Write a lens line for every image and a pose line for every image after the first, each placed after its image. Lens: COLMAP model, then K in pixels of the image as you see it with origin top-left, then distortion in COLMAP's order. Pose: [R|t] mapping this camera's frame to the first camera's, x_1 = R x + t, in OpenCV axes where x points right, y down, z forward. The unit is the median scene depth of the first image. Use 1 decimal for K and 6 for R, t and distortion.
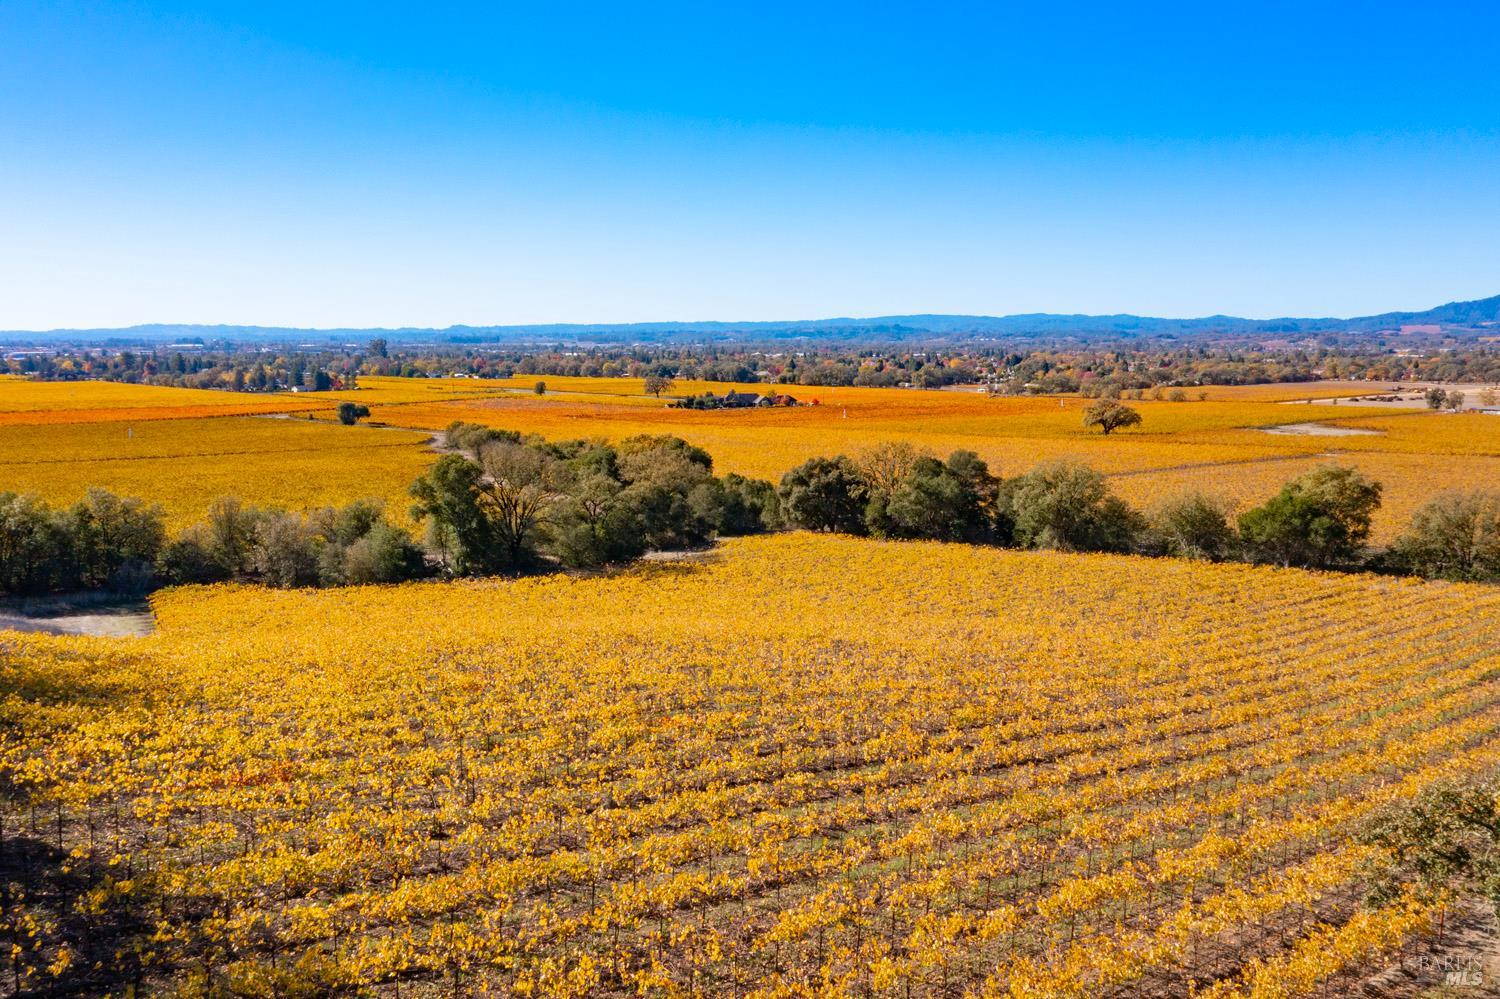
lens RADIAL K [[1196.8, 0, 750.0], [0, 1196.8, 499.5], [0, 0, 1]] dist [0.003527, 0.003506]
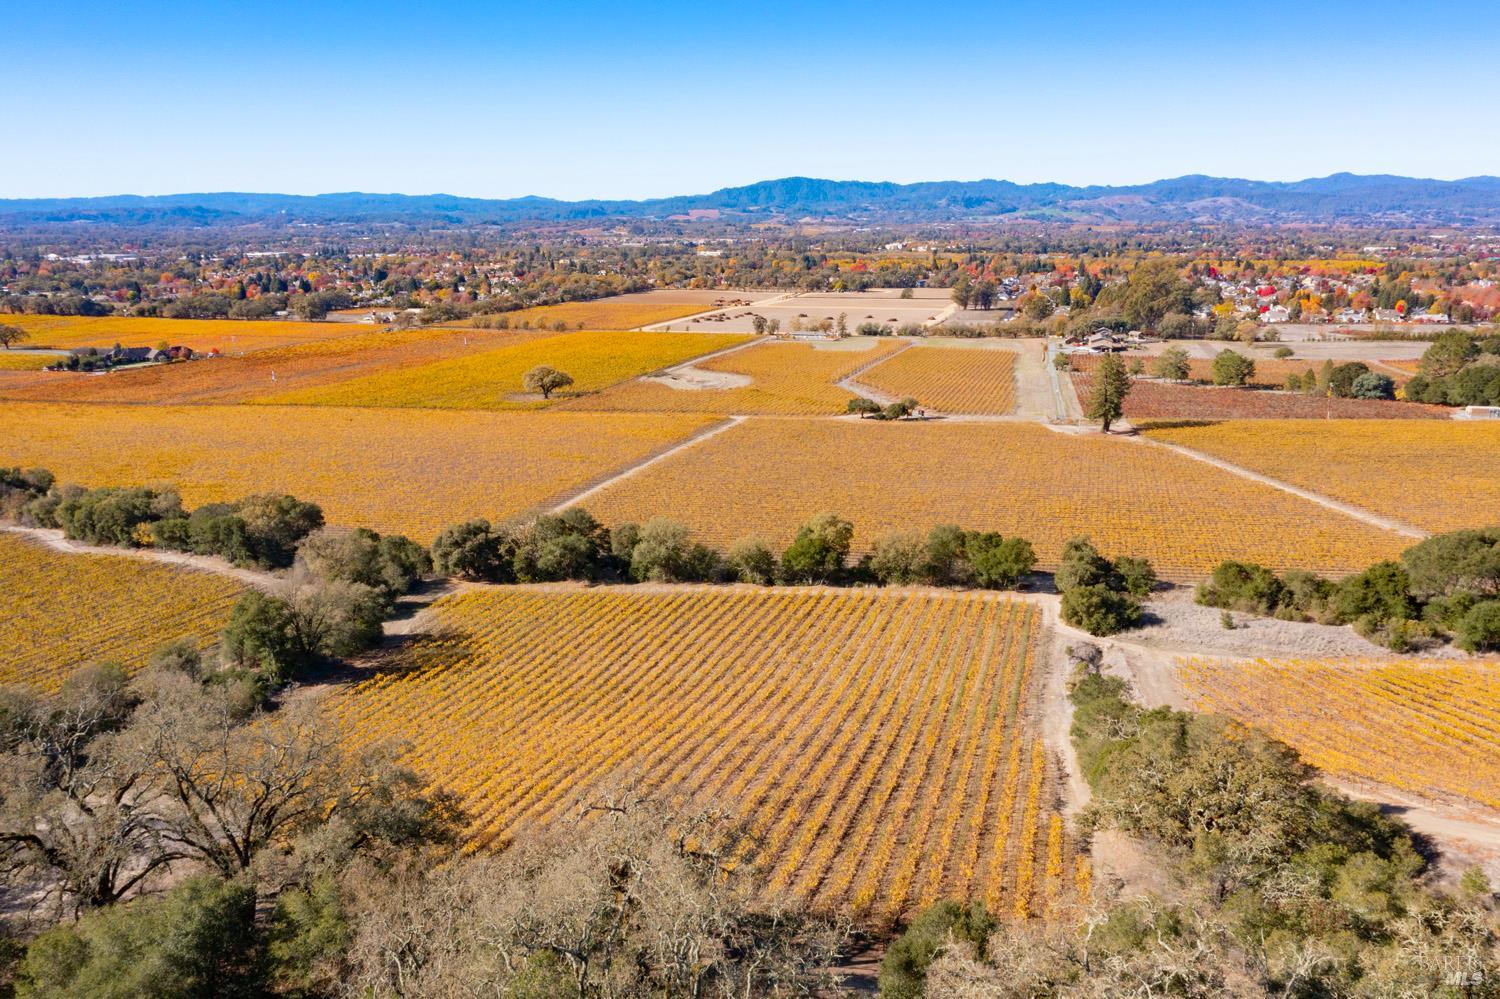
lens RADIAL K [[1203.3, 0, 749.9], [0, 1203.3, 480.3], [0, 0, 1]] dist [0.004321, 0.008910]
pose [[0.853539, -0.113973, 0.508411, -0.088815], [0.070743, 0.992096, 0.103637, -0.051094], [-0.516204, -0.052492, 0.854855, -0.072556]]
